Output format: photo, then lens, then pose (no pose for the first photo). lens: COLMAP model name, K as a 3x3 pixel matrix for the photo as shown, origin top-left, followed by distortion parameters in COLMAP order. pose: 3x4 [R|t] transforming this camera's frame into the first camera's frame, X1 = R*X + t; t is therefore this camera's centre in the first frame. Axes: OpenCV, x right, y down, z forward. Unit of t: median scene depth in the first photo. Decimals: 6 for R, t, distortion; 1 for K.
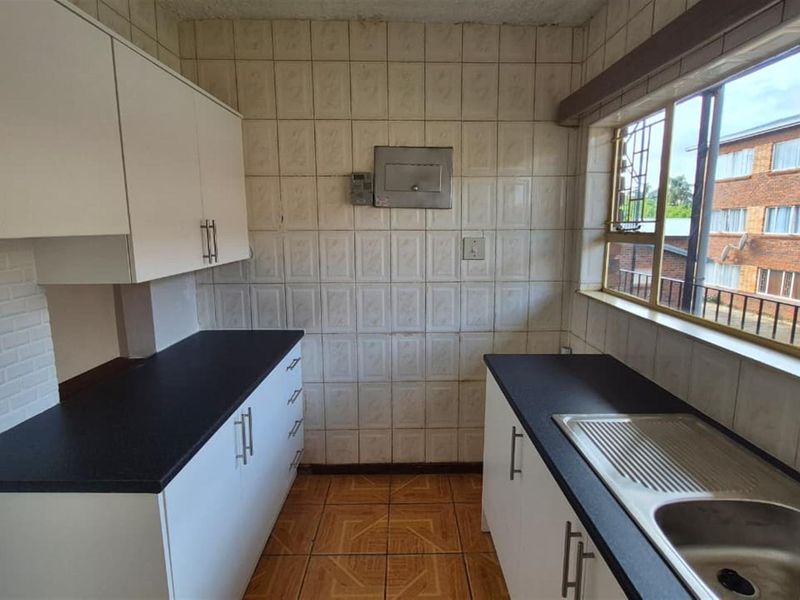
lens RADIAL K [[418.9, 0, 411.2], [0, 418.9, 285.7], [0, 0, 1]] dist [0.001132, 0.001098]
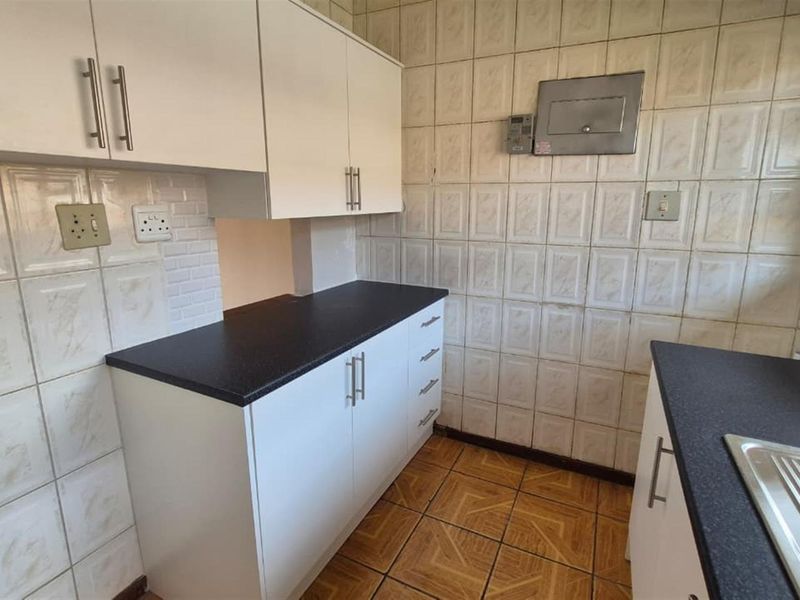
lens RADIAL K [[418.9, 0, 411.2], [0, 418.9, 285.7], [0, 0, 1]] dist [0.001132, 0.001098]
pose [[0.892639, 0.097000, -0.440212, 0.093058], [-0.071450, 0.994674, 0.074293, 0.033690], [0.445074, -0.034864, 0.894815, 0.107282]]
